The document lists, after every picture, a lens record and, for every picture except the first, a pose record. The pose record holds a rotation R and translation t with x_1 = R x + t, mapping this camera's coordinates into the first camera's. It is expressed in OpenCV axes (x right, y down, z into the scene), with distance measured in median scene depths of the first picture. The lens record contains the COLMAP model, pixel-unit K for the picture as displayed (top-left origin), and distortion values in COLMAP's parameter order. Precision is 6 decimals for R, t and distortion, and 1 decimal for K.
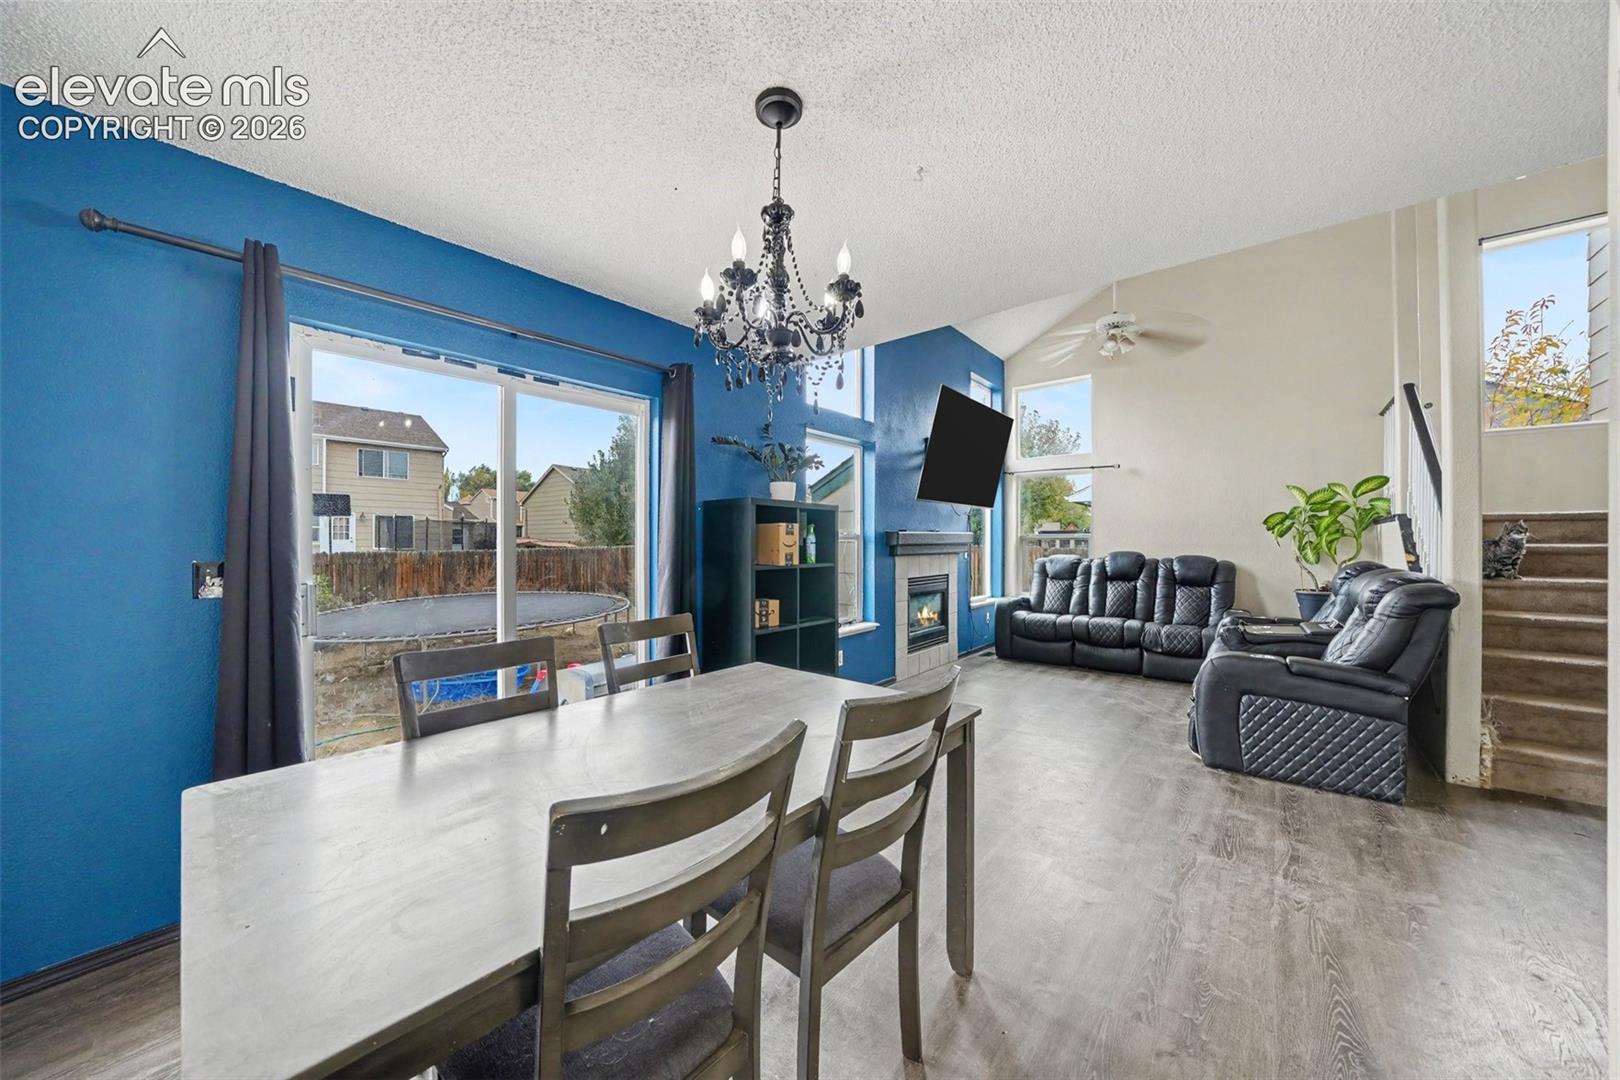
lens RADIAL K [[572.3, 0, 815.3], [0, 572.3, 543.6], [0, 0, 1]] dist [-0.002391, -0.000594]
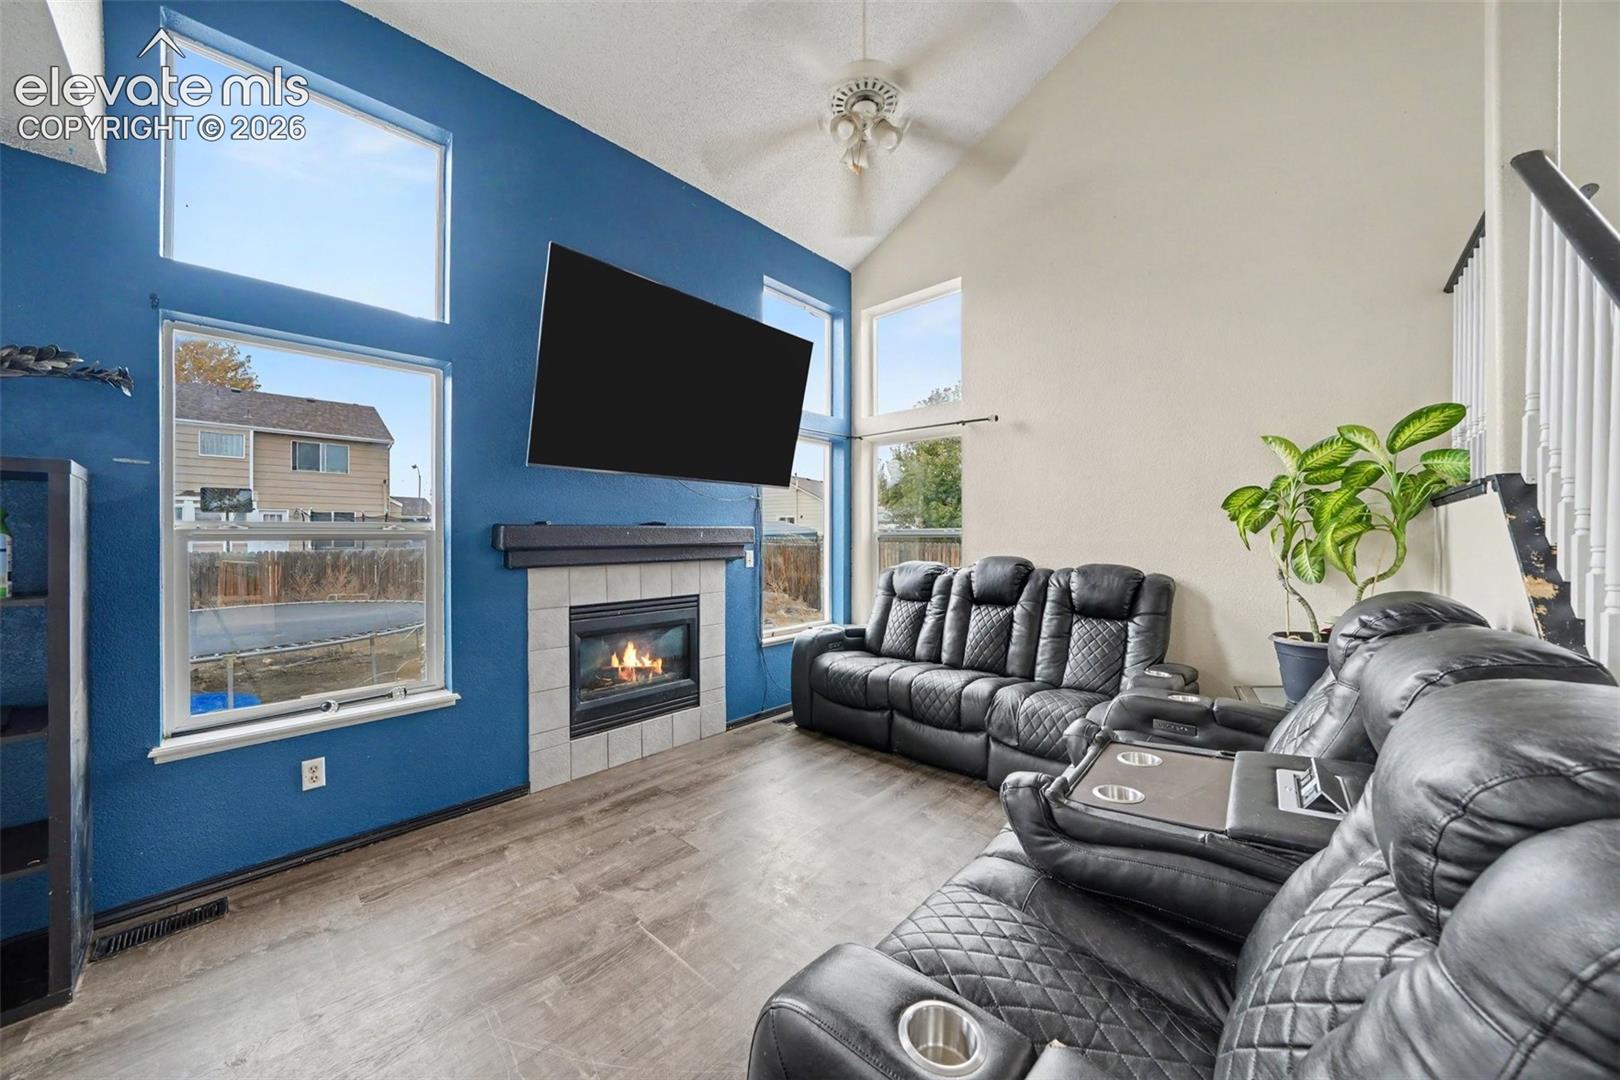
lens RADIAL K [[572.3, 0, 813.3], [0, 572.3, 542.9], [0, 0, 1]] dist [-0.002391, -0.000594]
pose [[0.998892, -0.002009, -0.047011, 0.406607], [0.002219, 0.999988, 0.004420, -0.004438], [0.047002, -0.004519, 0.998885, 0.419846]]
